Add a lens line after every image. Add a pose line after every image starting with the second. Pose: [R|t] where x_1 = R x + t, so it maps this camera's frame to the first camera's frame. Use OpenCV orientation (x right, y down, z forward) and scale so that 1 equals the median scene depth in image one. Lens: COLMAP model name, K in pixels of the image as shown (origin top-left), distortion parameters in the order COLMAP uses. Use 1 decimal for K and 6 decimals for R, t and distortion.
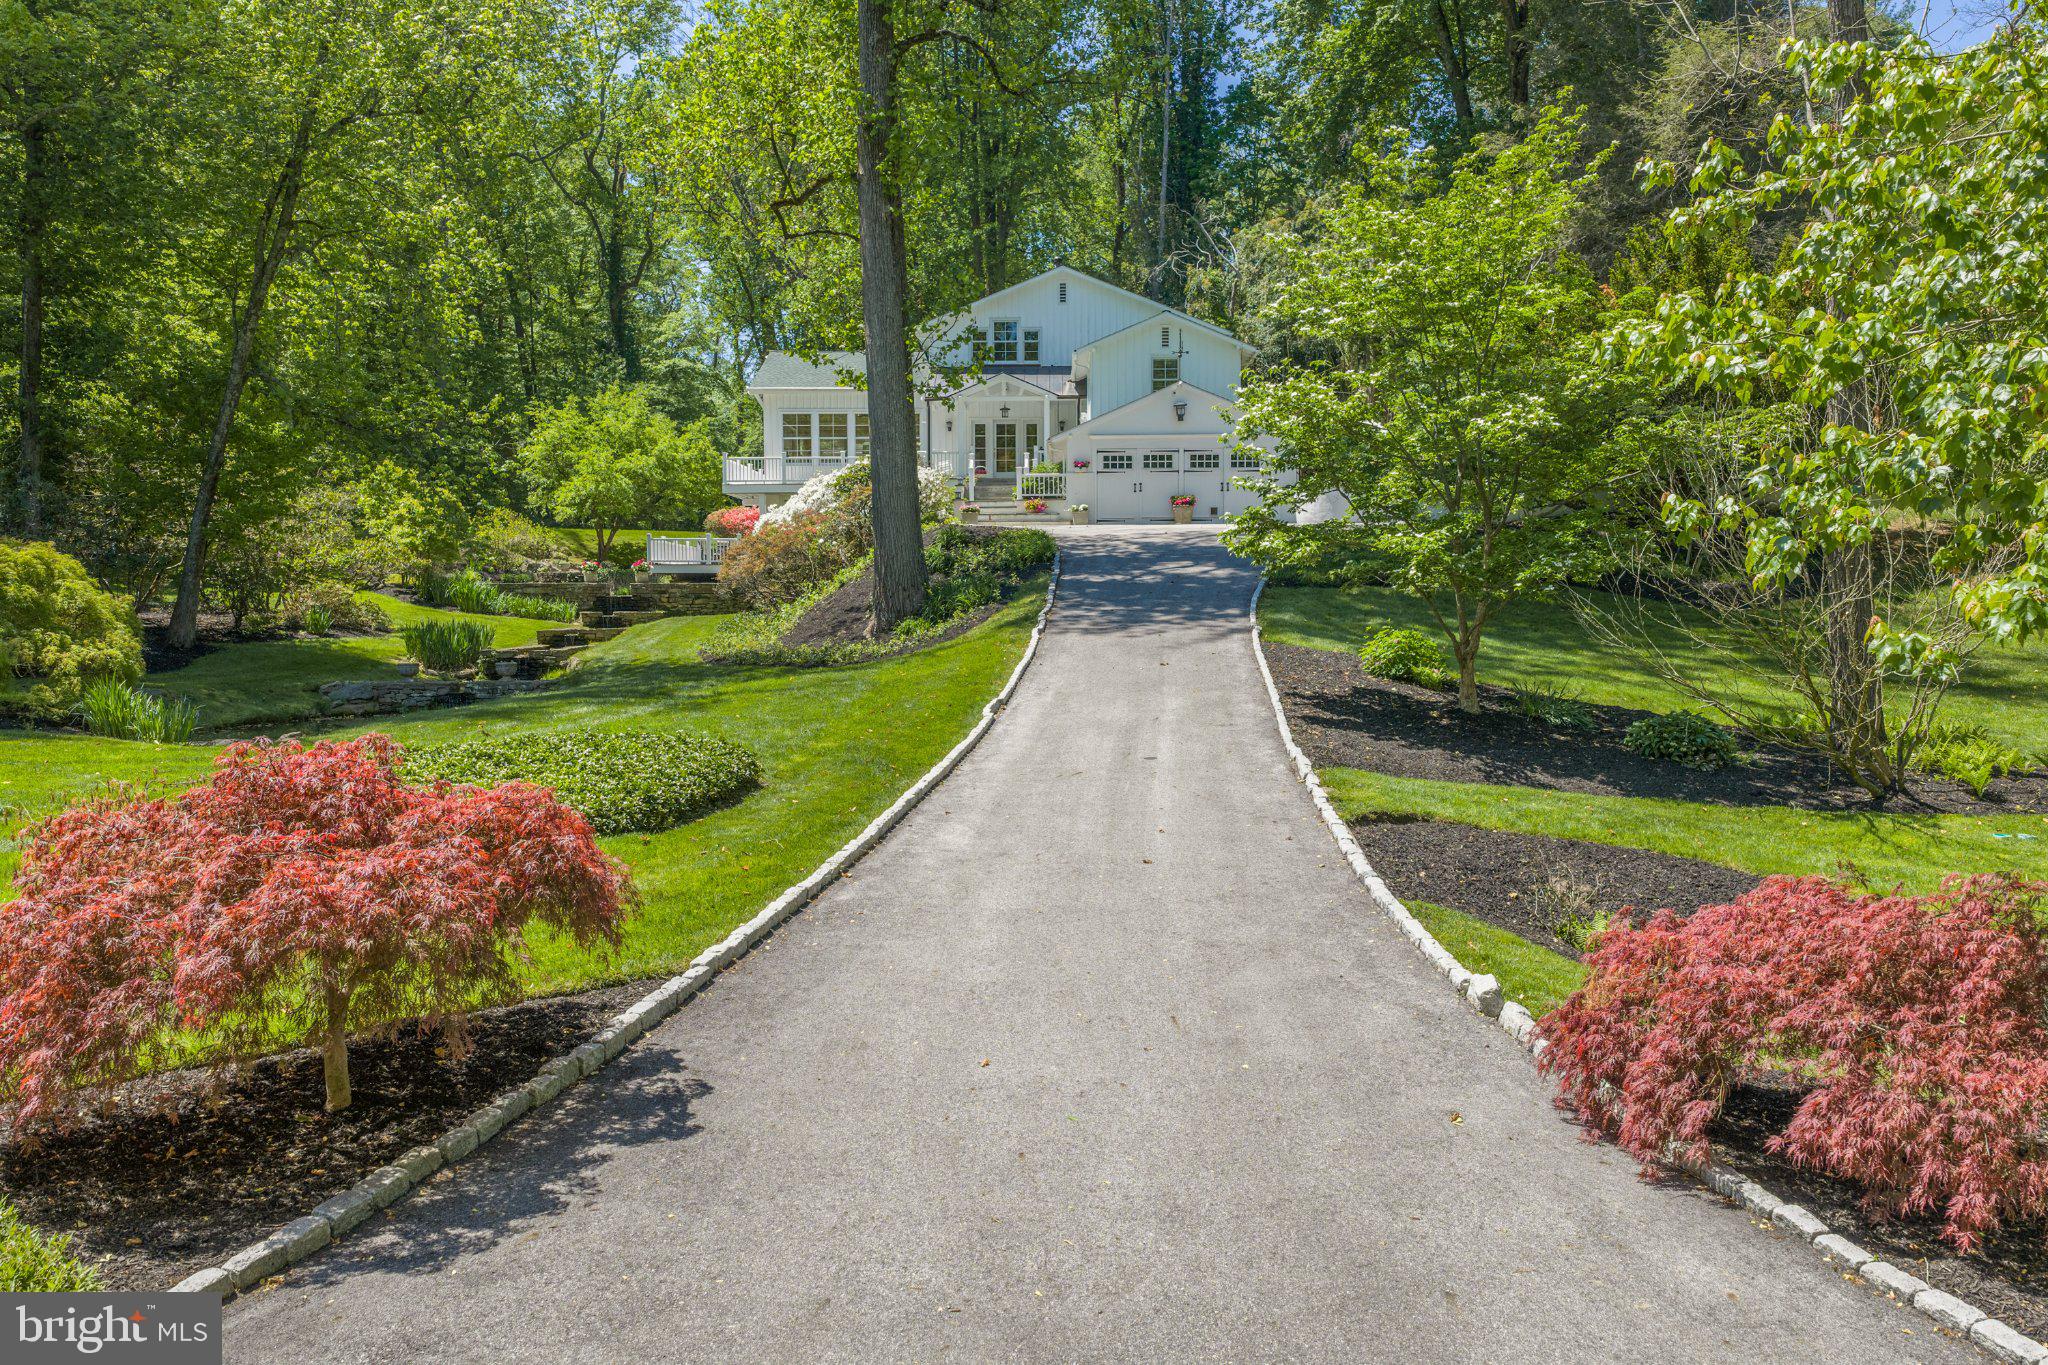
lens RADIAL K [[1686.2, 0, 1019.9], [0, 1686.2, 686.9], [0, 0, 1]] dist [0.021398, -0.038641]
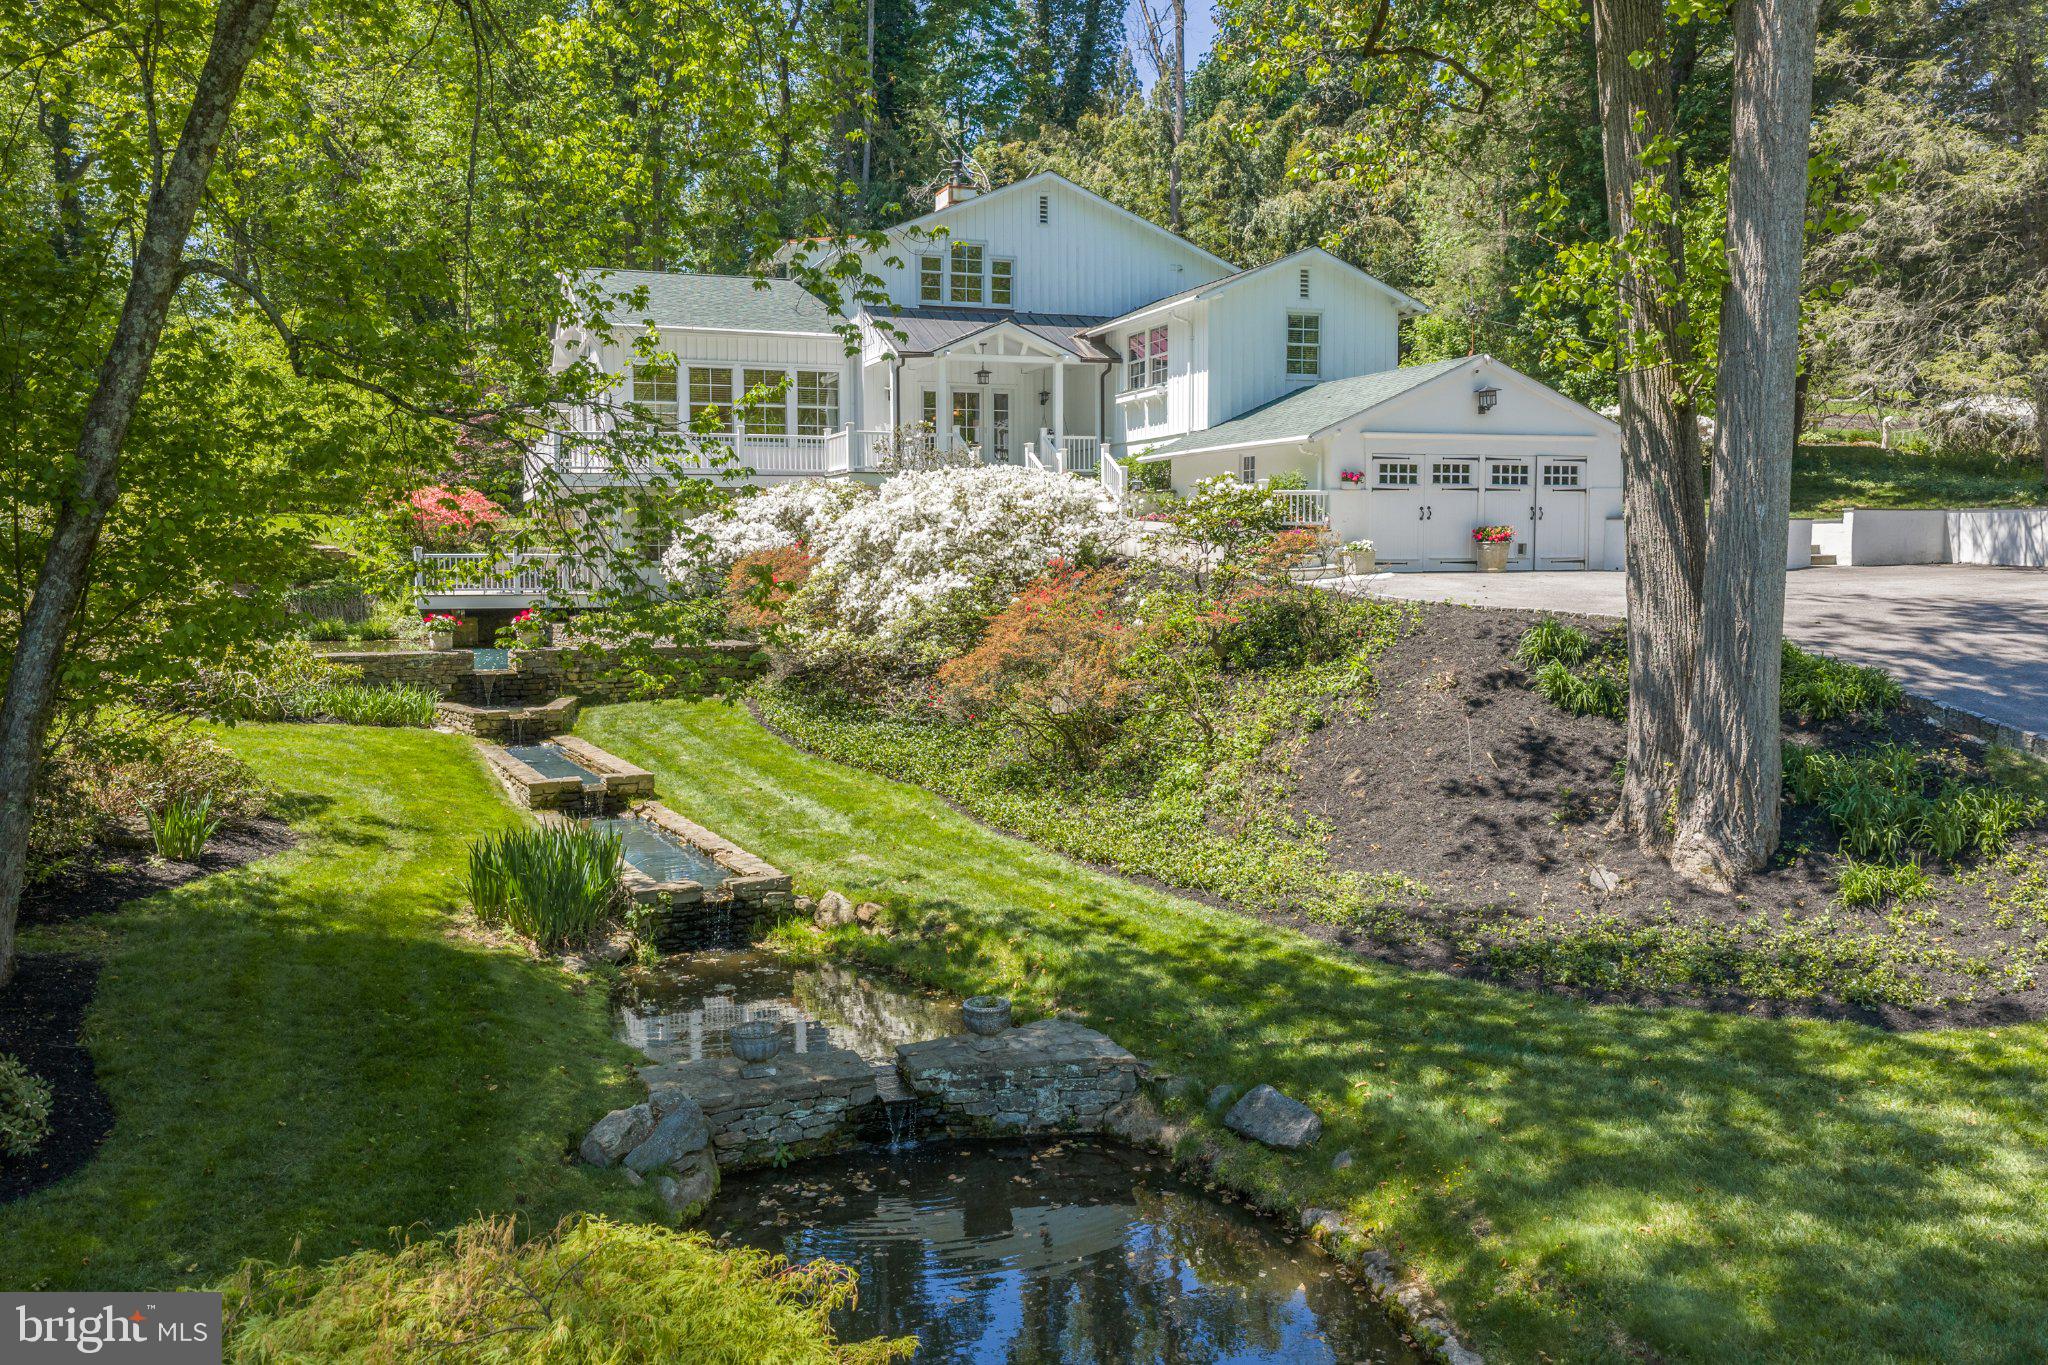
lens RADIAL K [[1686.2, 0, 1031.0], [0, 1686.2, 684.7], [0, 0, 1]] dist [0.021398, -0.038641]
pose [[0.931882, -0.028651, 0.361628, -0.240006], [0.017222, 0.999246, 0.034787, -0.058148], [-0.362352, -0.026190, 0.931673, 0.332042]]
